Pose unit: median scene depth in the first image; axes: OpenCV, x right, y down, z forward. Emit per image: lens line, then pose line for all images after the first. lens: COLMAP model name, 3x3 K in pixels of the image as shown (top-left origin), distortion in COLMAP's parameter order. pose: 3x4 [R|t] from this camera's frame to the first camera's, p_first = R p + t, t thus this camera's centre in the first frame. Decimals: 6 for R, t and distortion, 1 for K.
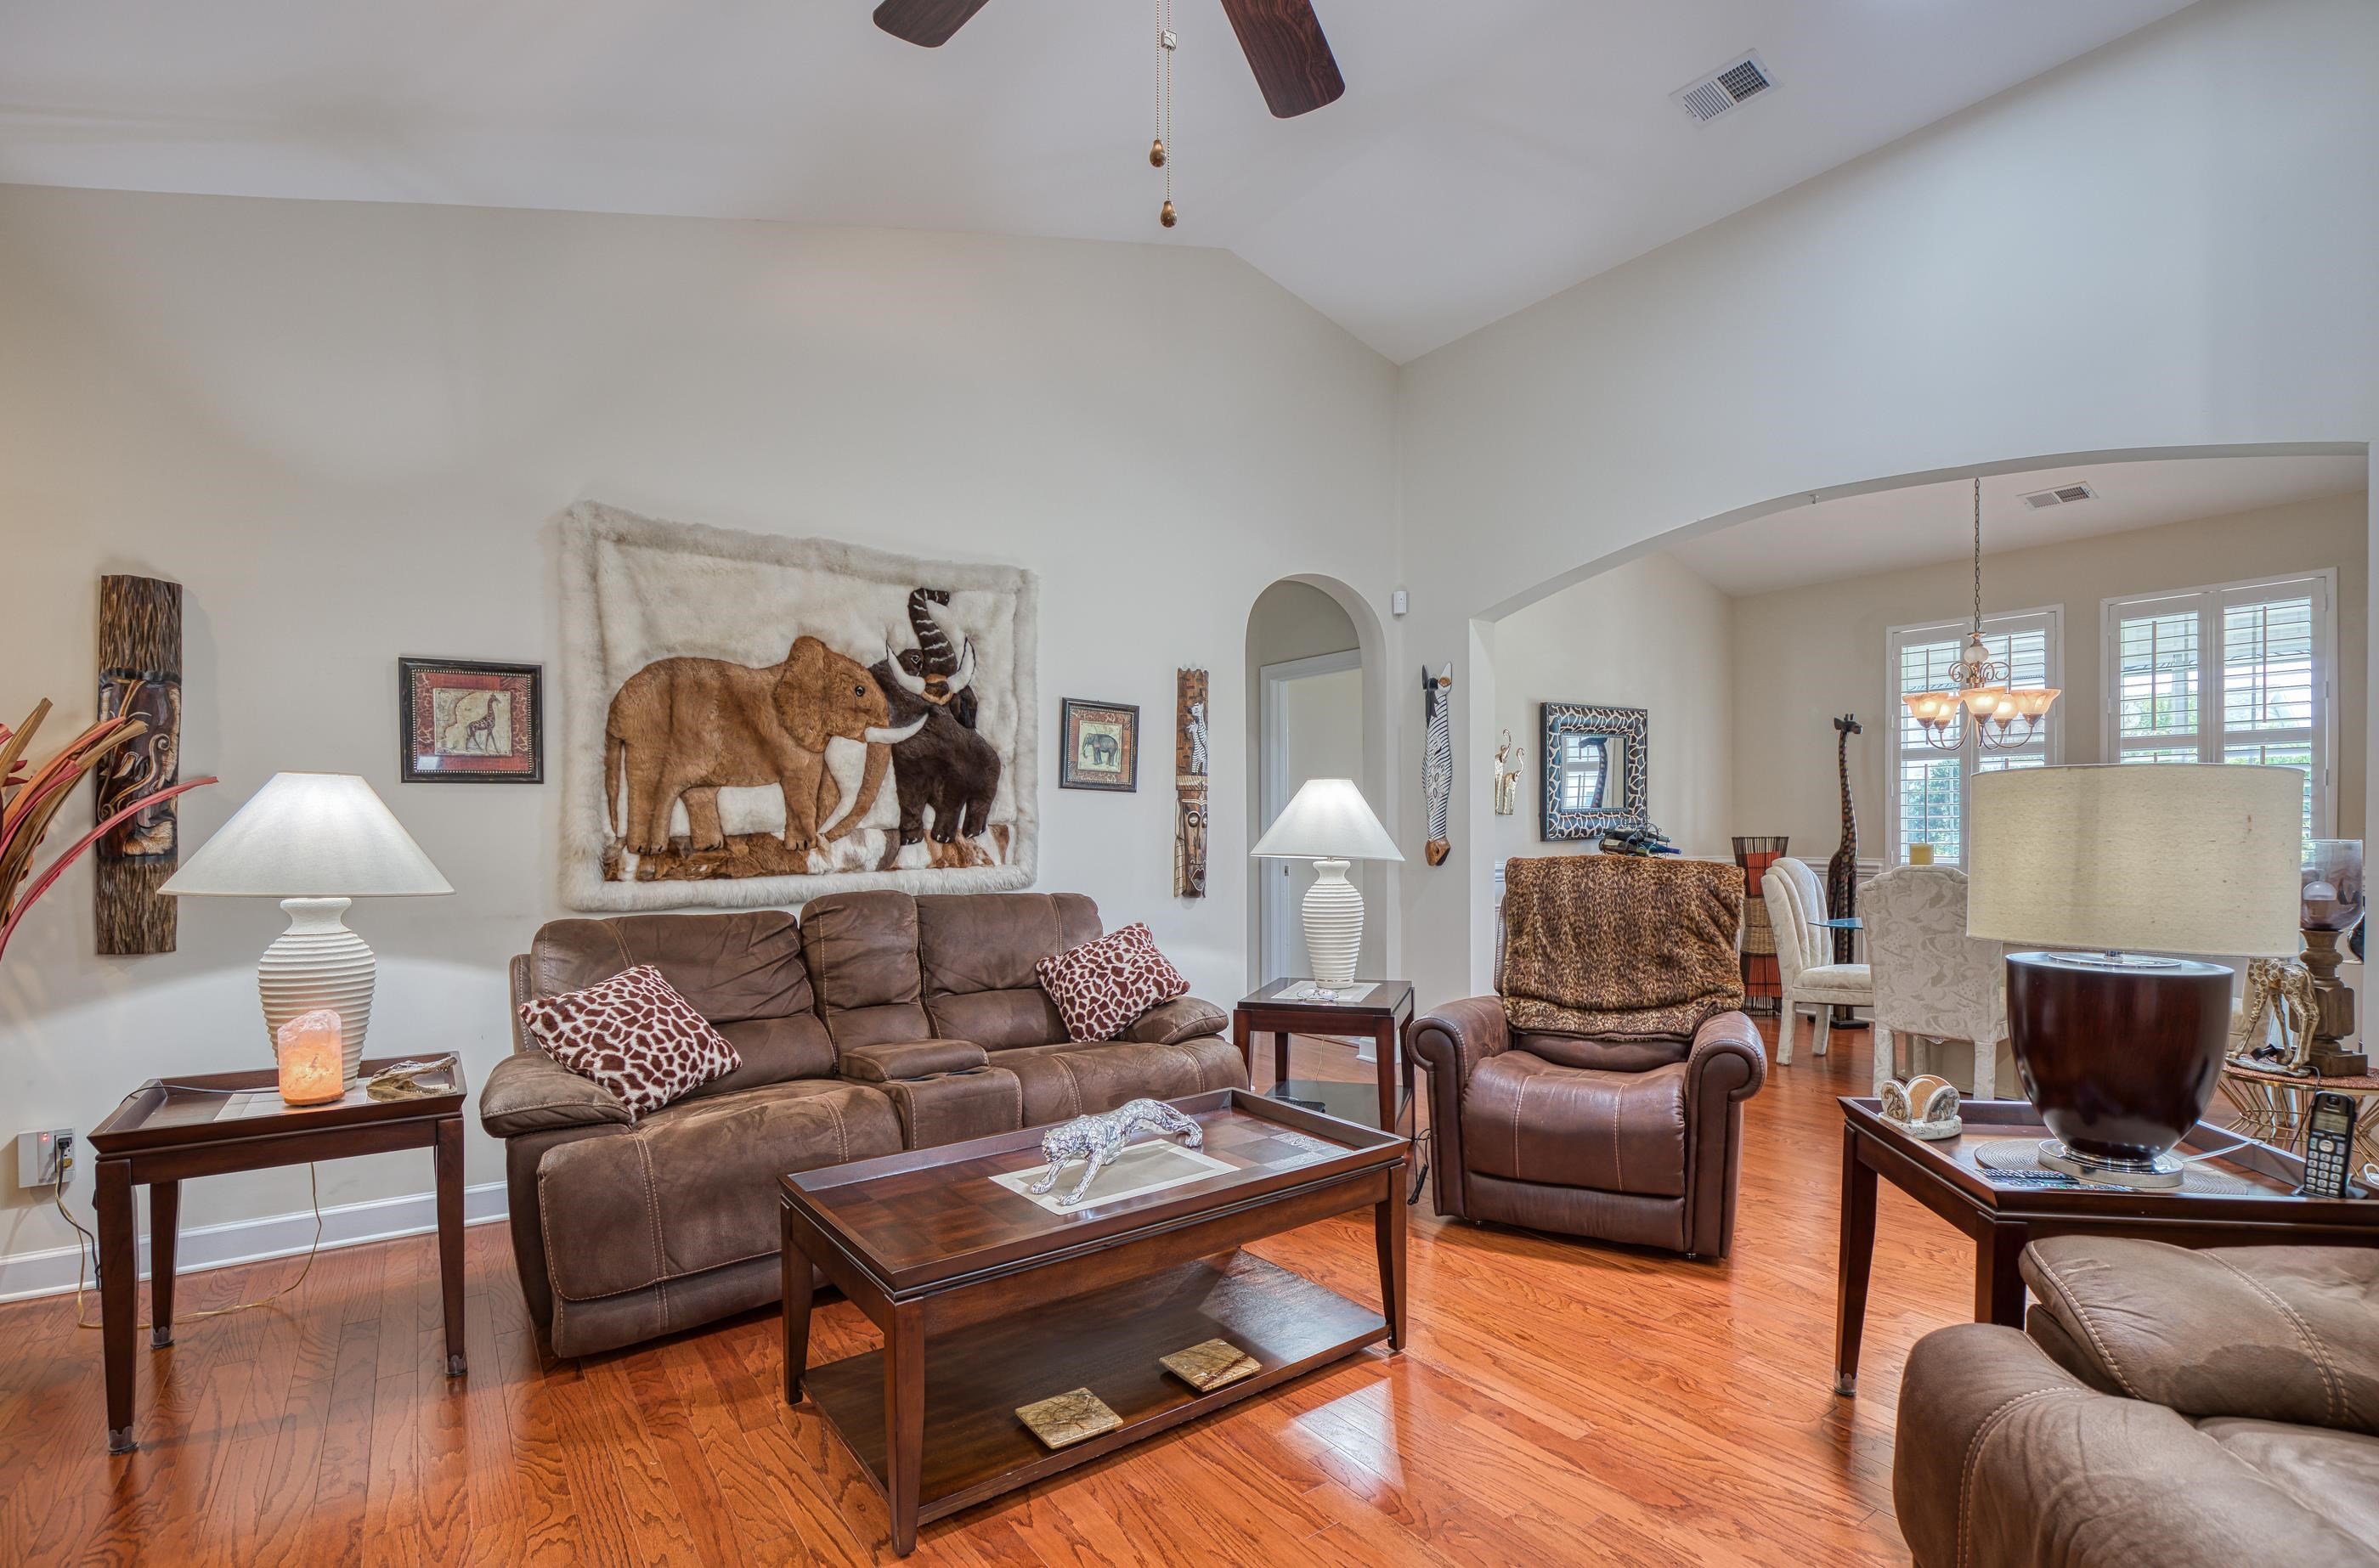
lens RADIAL K [[1088.6, 0, 1221.5], [0, 1088.6, 850.9], [0, 0, 1]] dist [-0.028514, 0.004221]
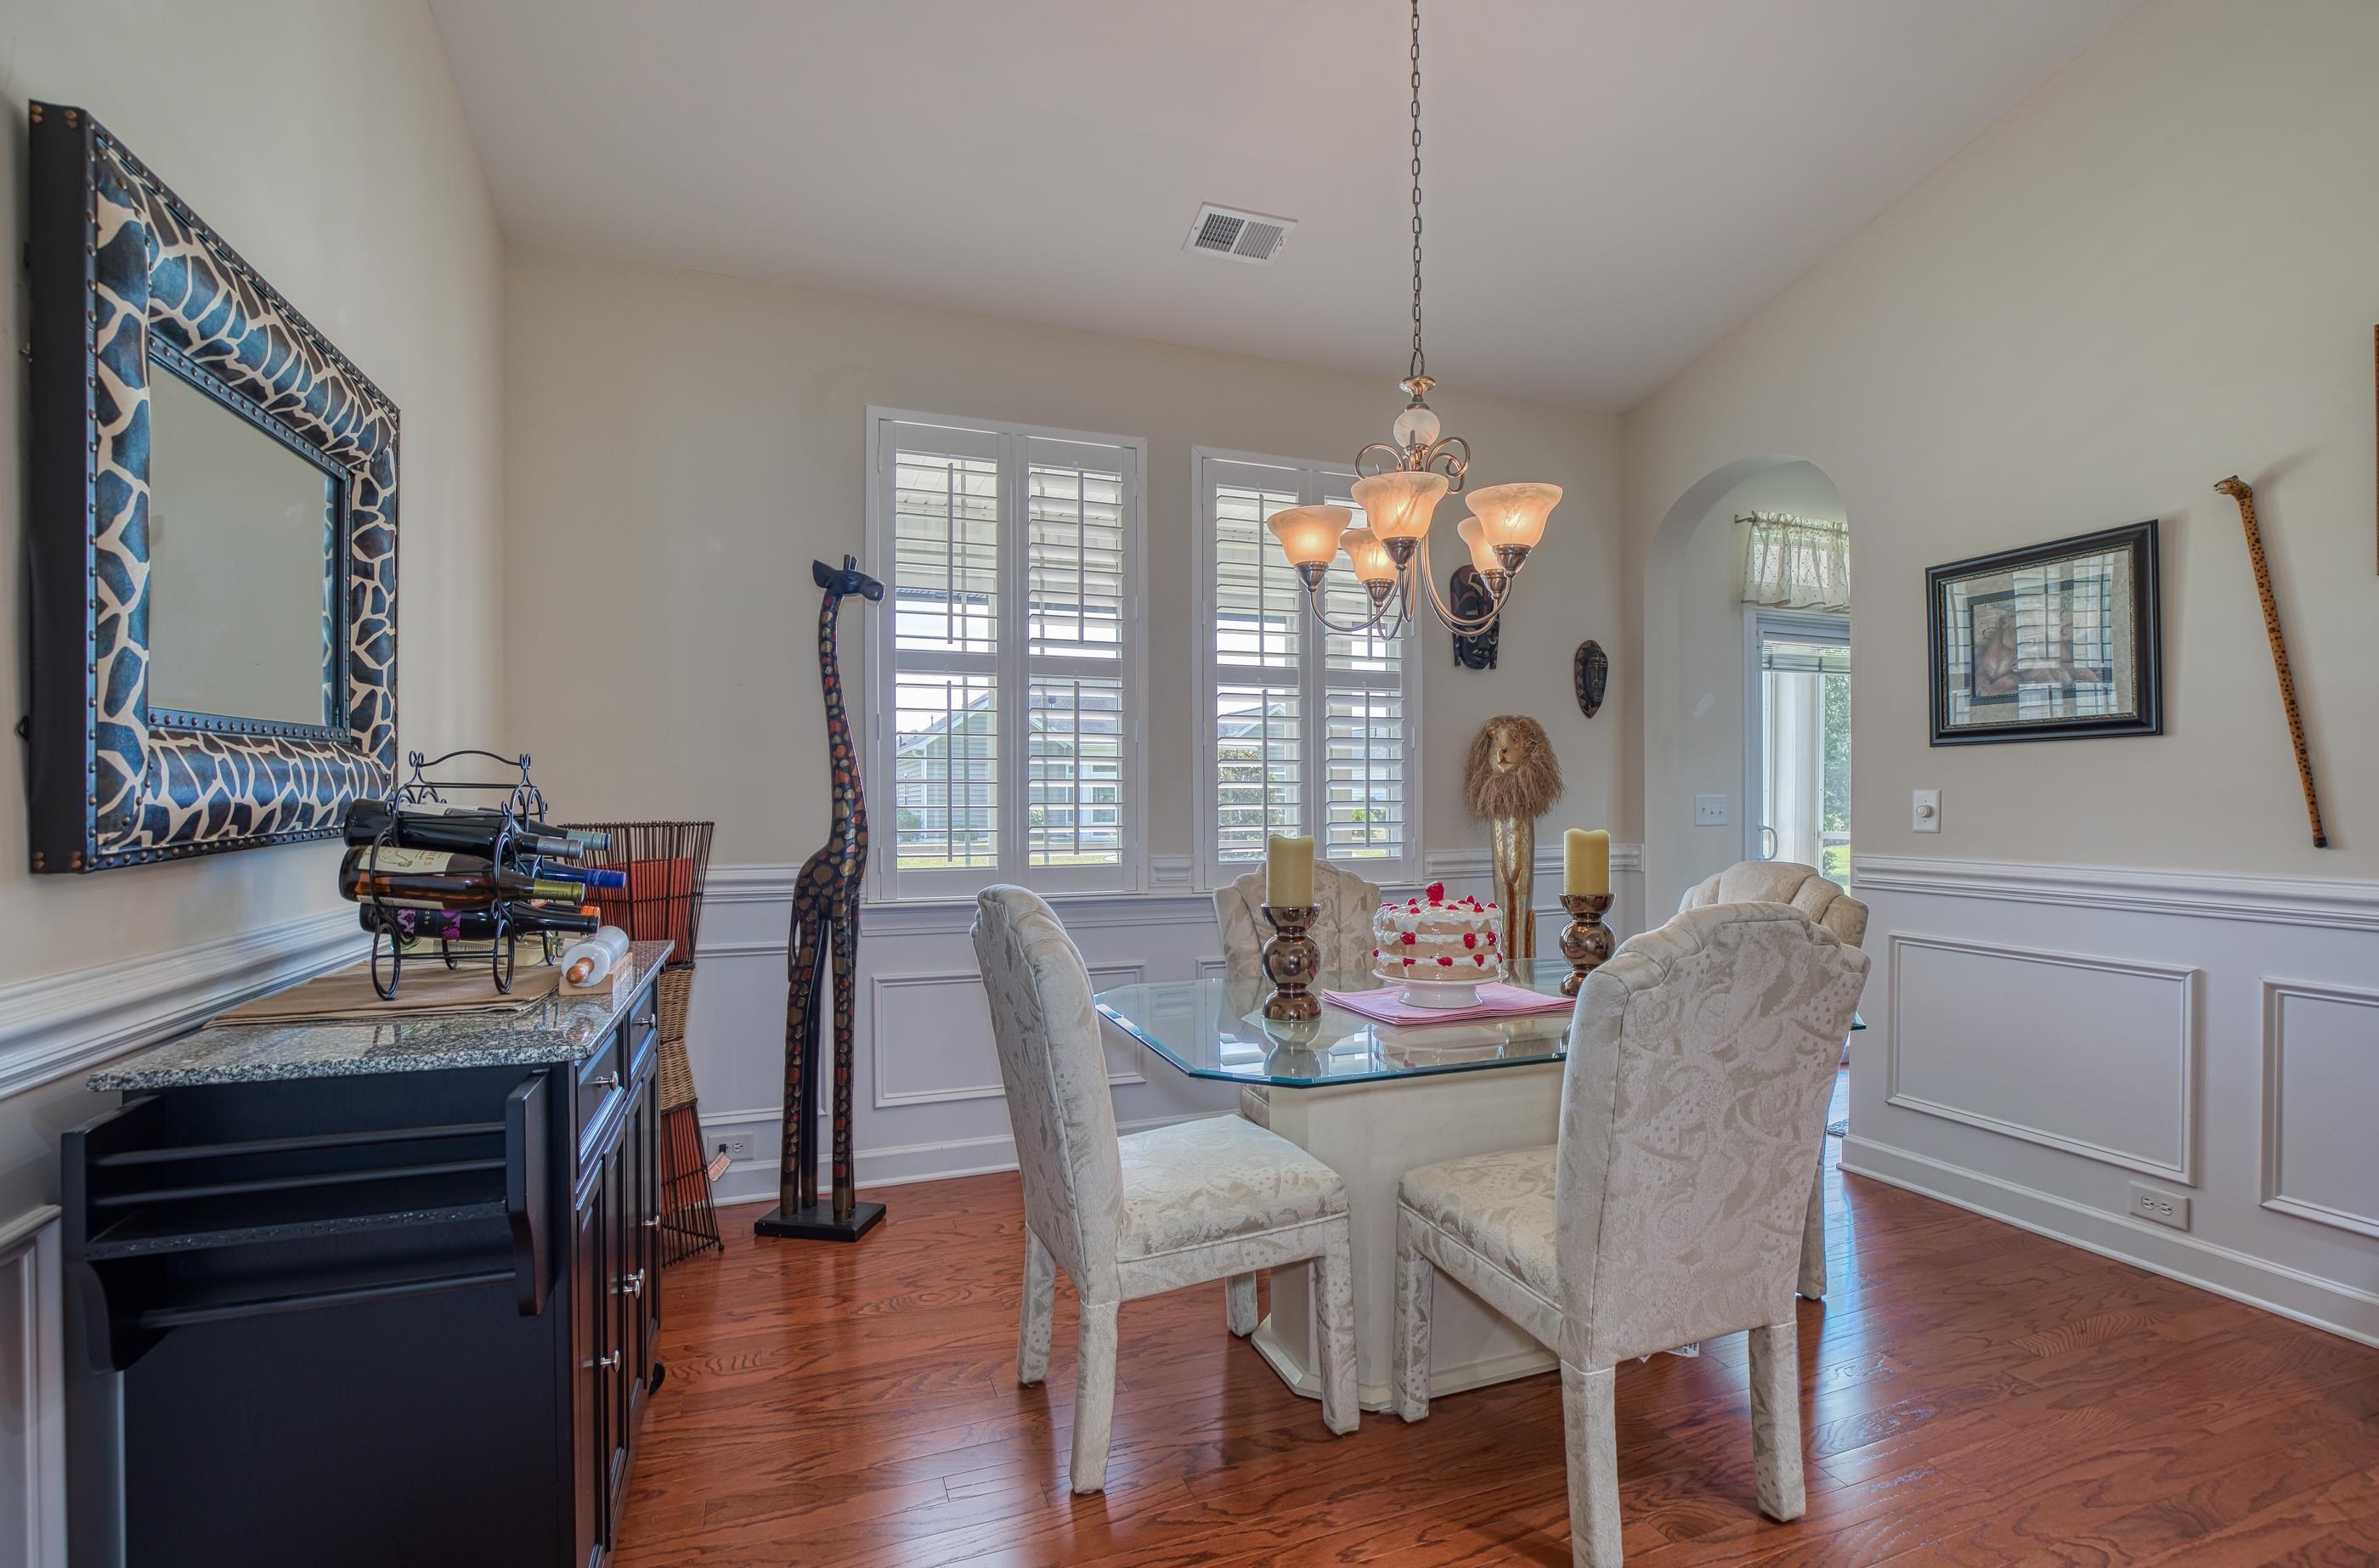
lens RADIAL K [[1088.6, 0, 1156.5], [0, 1088.6, 814.7], [0, 0, 1]] dist [-0.028514, 0.004221]
pose [[0.279669, -0.009334, 0.960051, 0.192933], [0.019623, 0.999799, 0.004004, -0.016811], [-0.959896, 0.017720, 0.279796, 0.852284]]
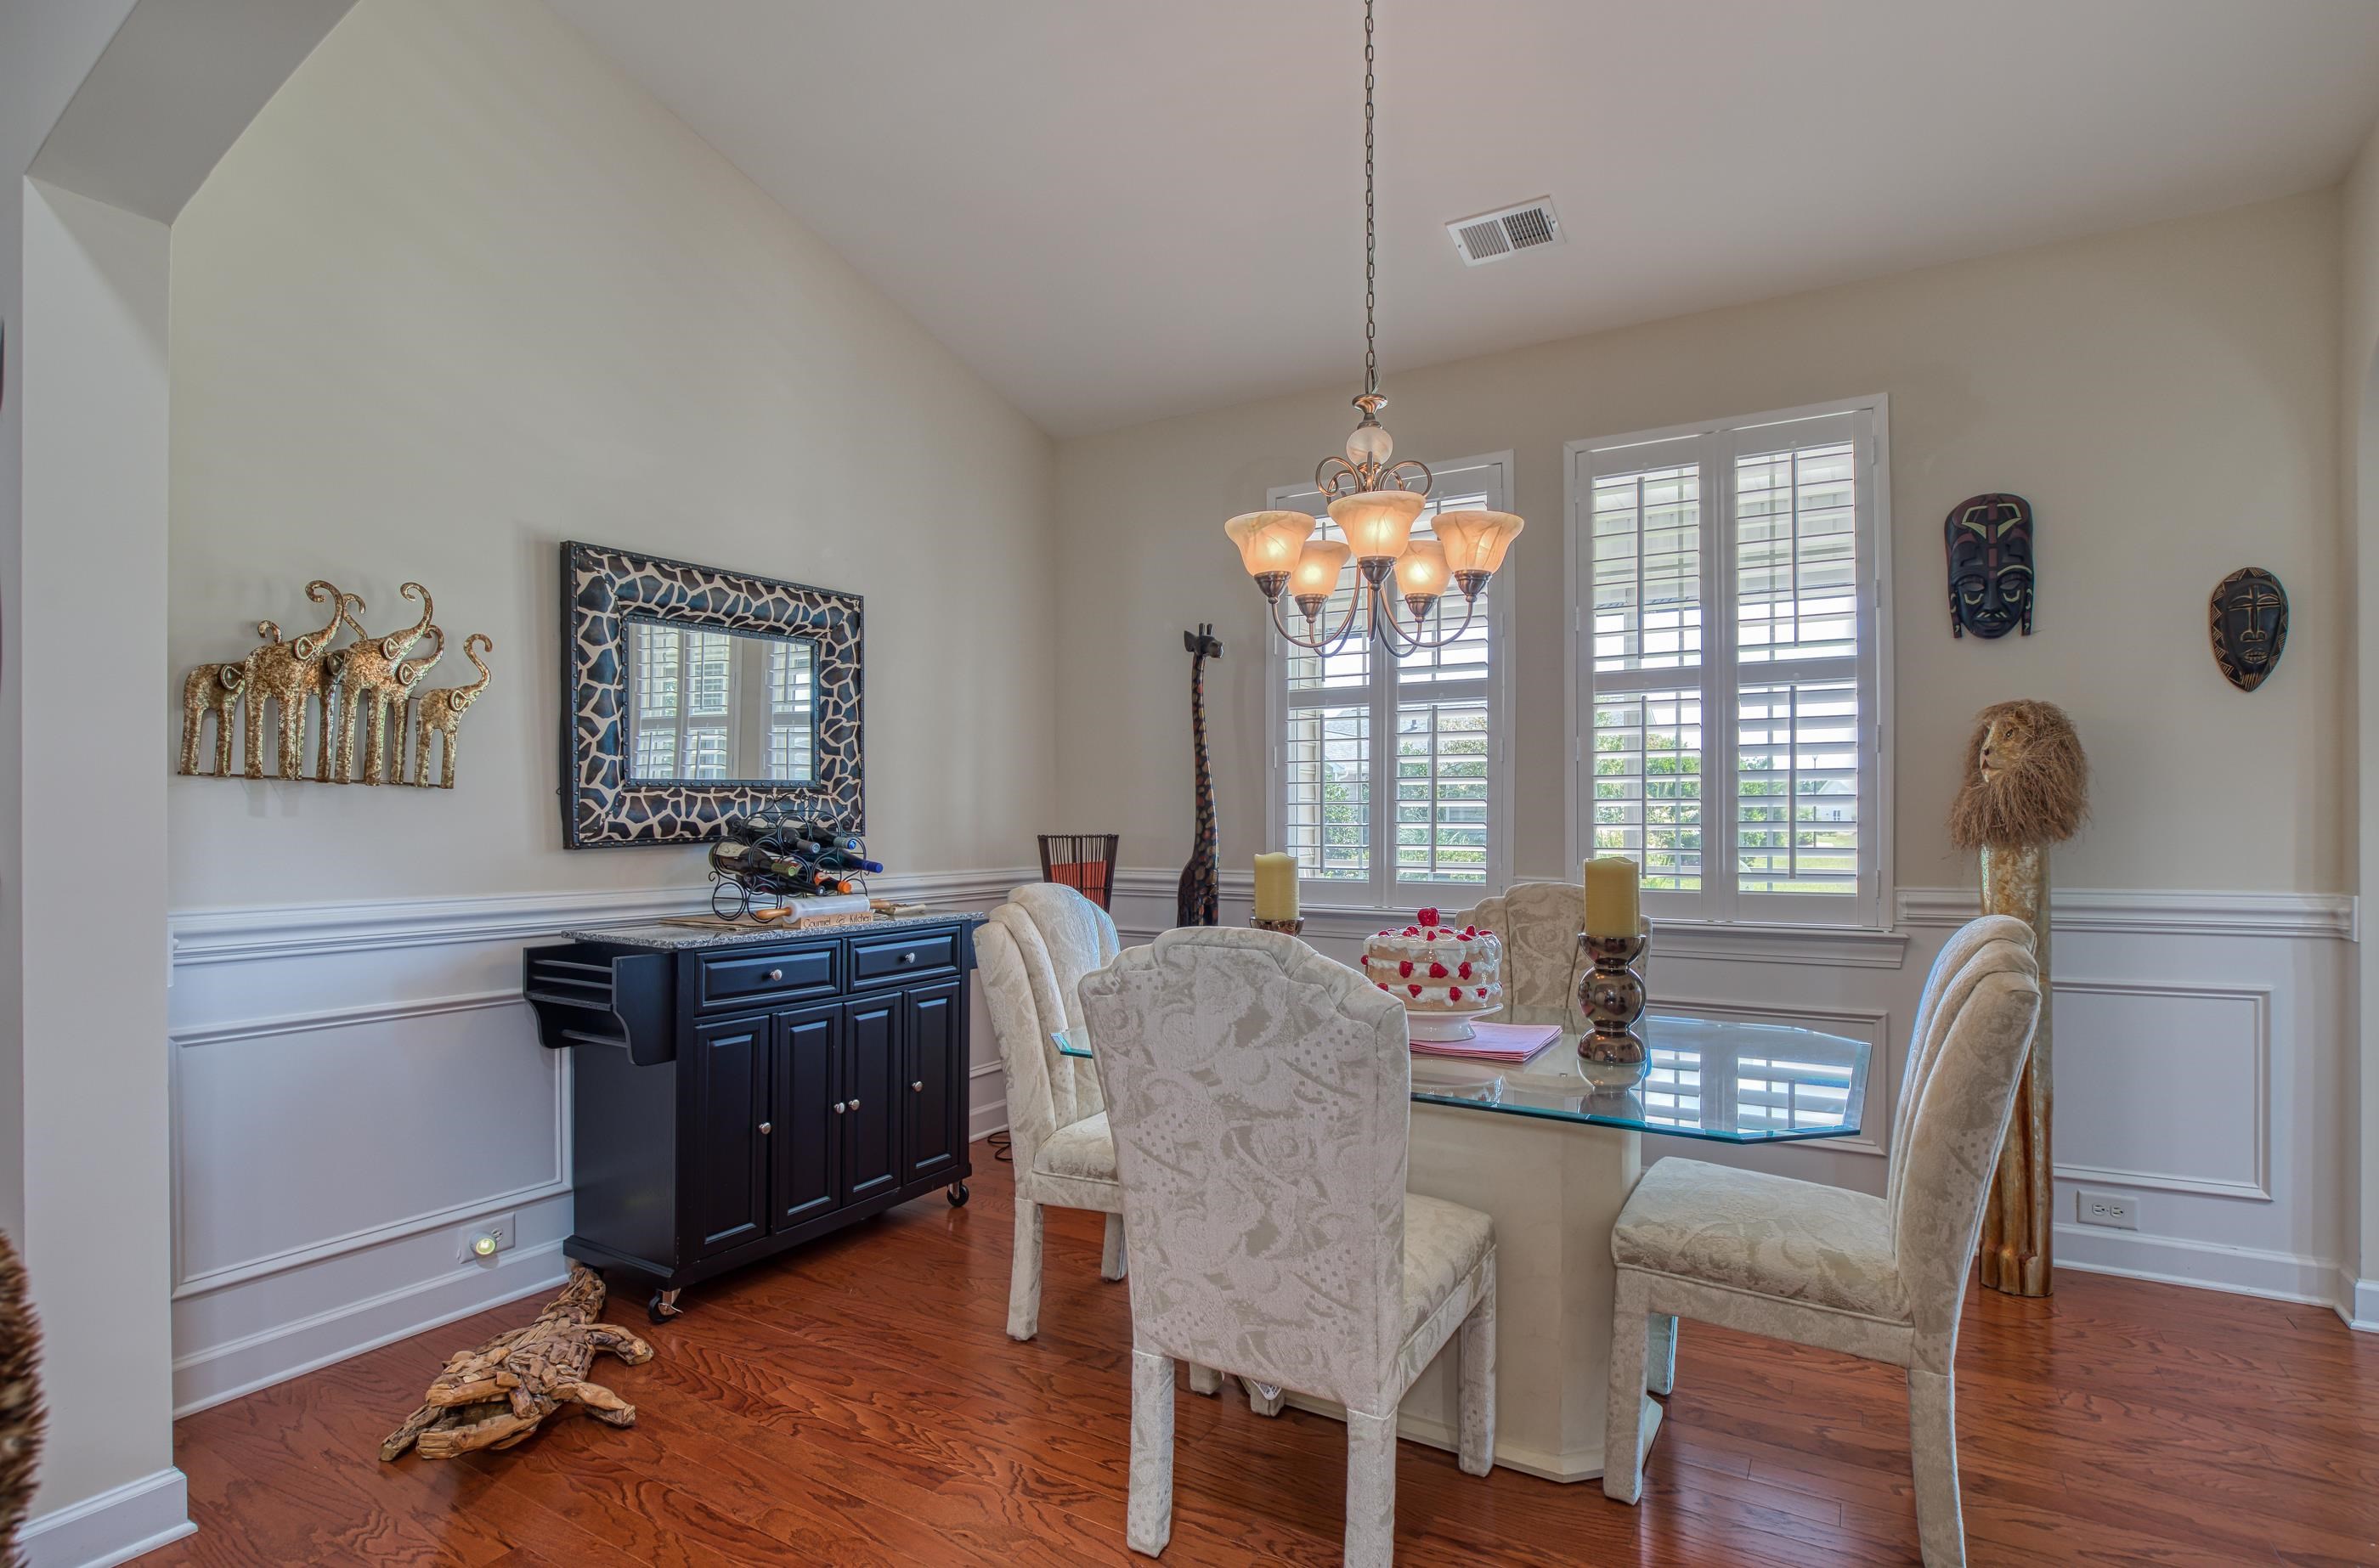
lens RADIAL K [[1088.6, 0, 1206.7], [0, 1088.6, 840.9], [0, 0, 1]] dist [-0.028514, 0.004221]
pose [[0.914579, -0.004733, 0.404380, 0.393332], [0.004830, 0.999988, 0.000782, -0.011856], [-0.404379, 0.001238, 0.914591, 0.526931]]
